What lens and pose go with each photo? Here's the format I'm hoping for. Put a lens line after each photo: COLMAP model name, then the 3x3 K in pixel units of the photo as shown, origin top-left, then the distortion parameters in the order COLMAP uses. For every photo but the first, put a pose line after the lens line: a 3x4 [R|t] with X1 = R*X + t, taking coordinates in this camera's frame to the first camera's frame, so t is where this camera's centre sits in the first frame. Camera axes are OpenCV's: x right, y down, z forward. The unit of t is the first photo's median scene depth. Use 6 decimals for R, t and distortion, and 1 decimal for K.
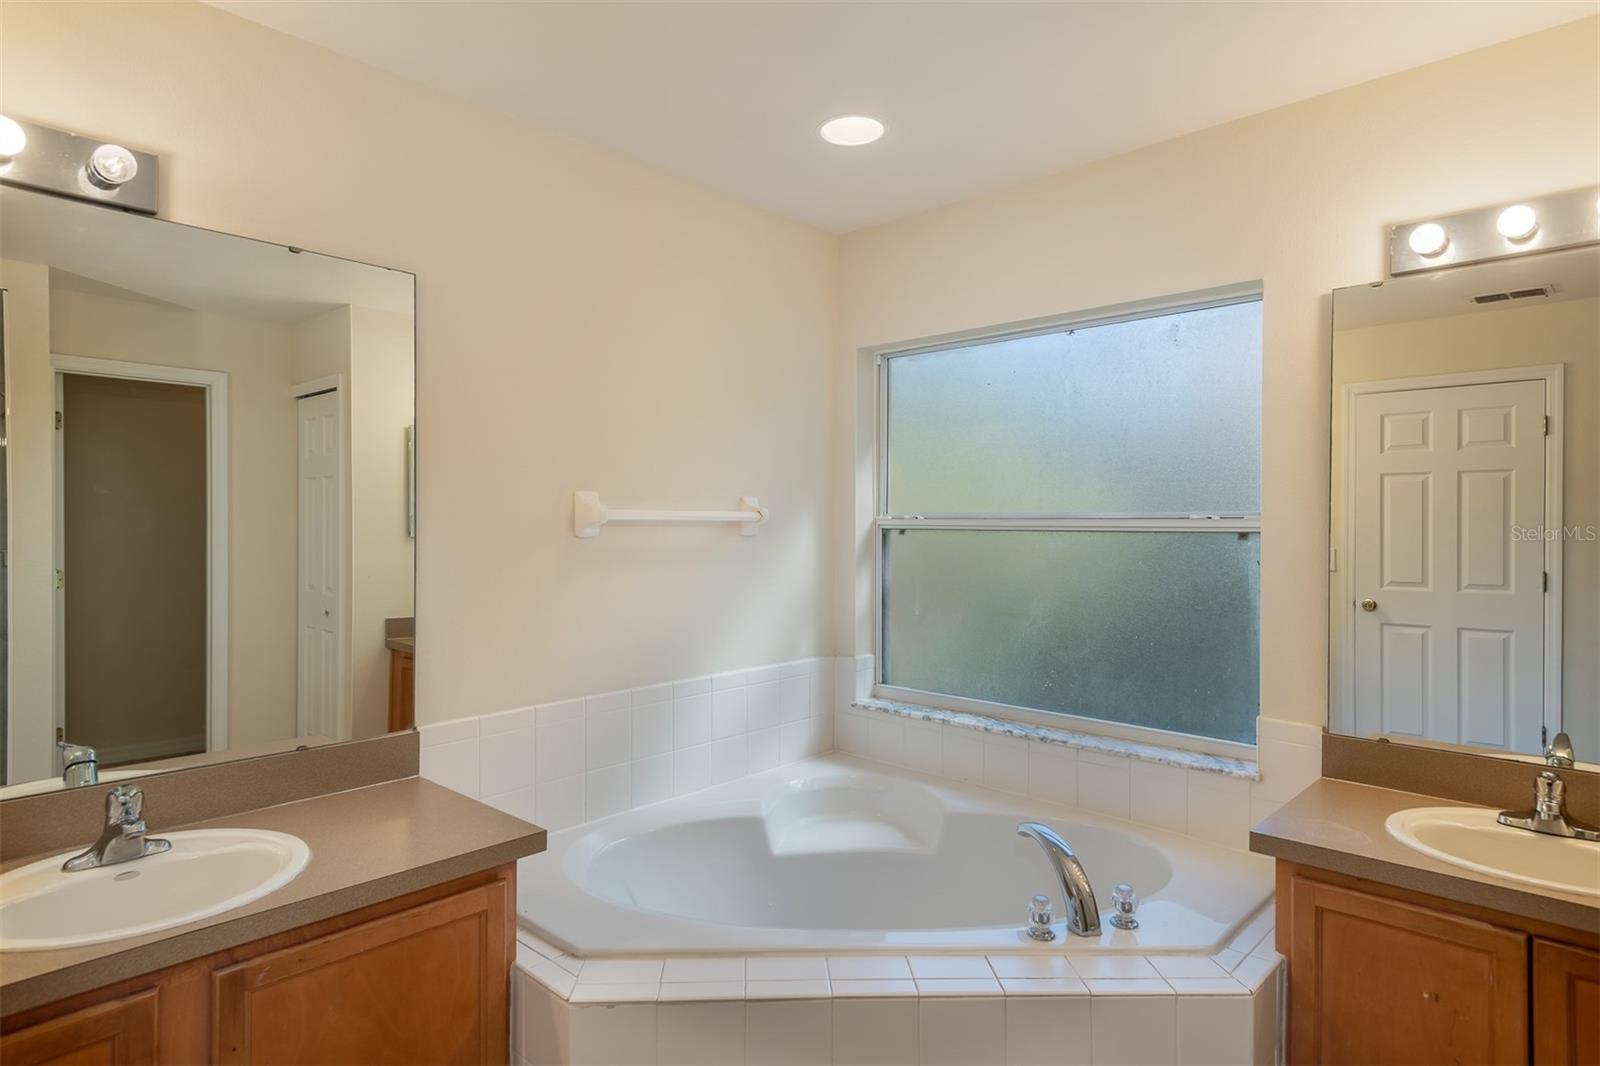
lens RADIAL K [[918.5, 0, 799.4], [0, 918.5, 532.8], [0, 0, 1]] dist [0.004644, 0.000078]
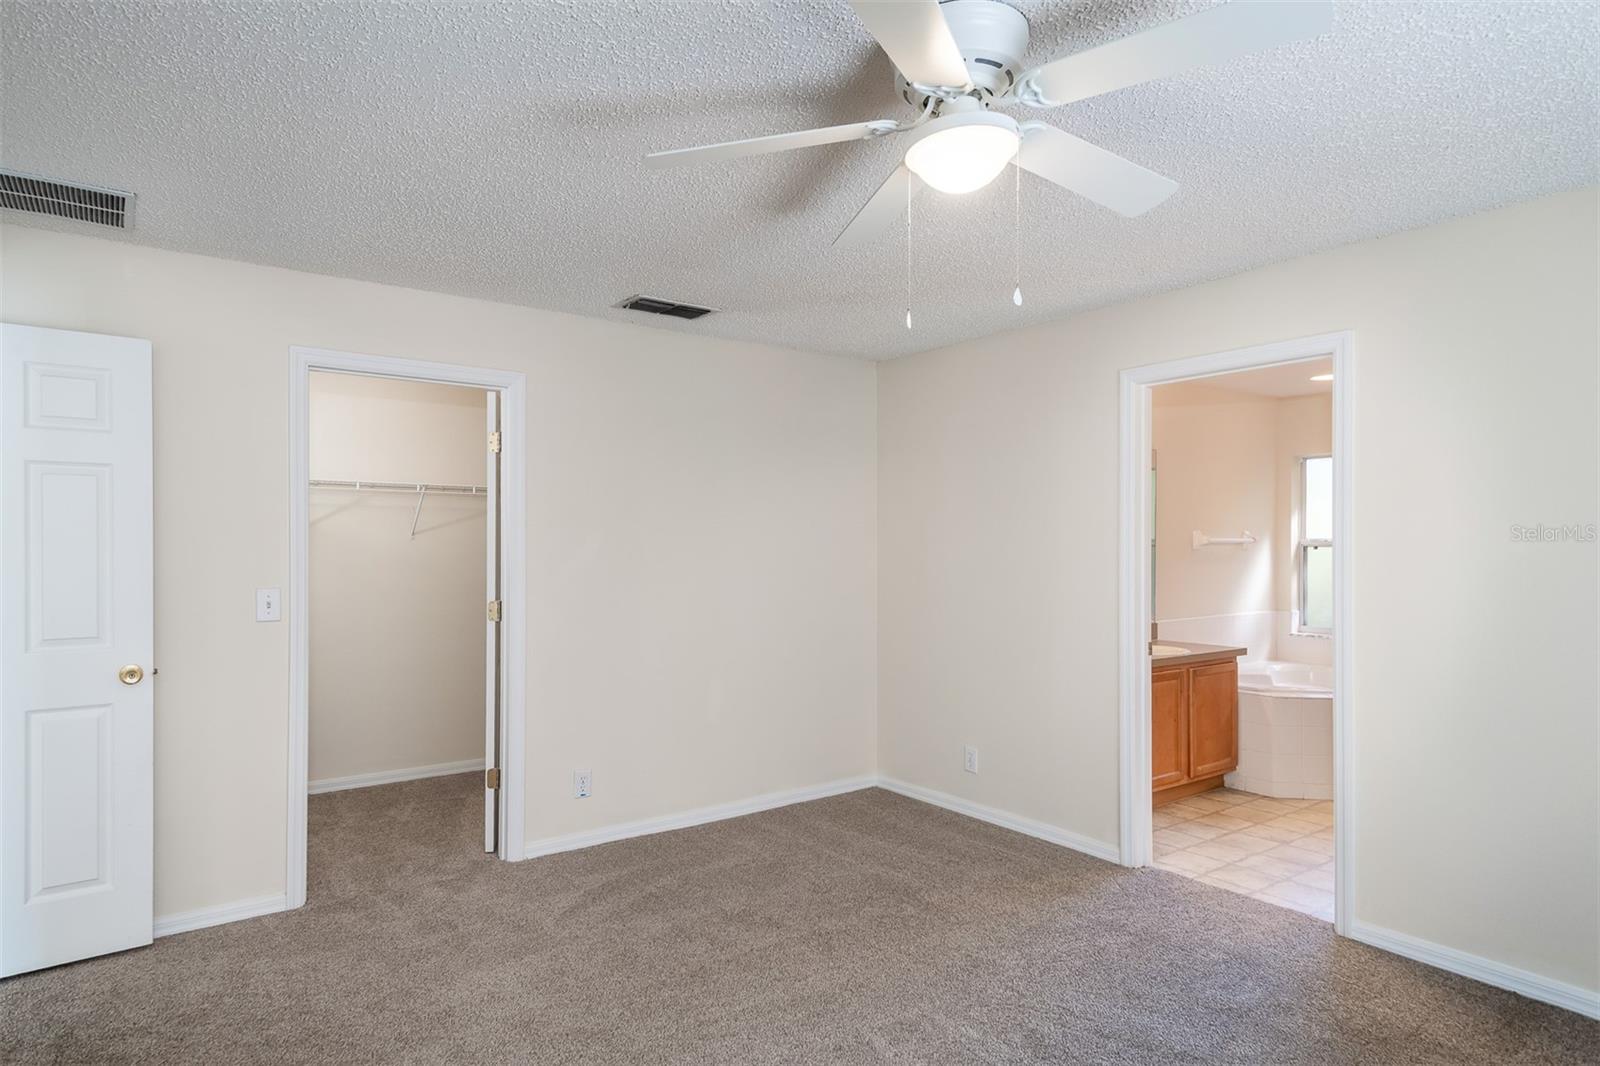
lens RADIAL K [[918.5, 0, 796.5], [0, 918.5, 536.3], [0, 0, 1]] dist [0.004644, 0.000078]
pose [[0.977197, -0.000490, -0.212333, -0.621178], [-0.002274, 0.999916, -0.012769, 0.002767], [0.212321, 0.012961, 0.977114, -1.295189]]
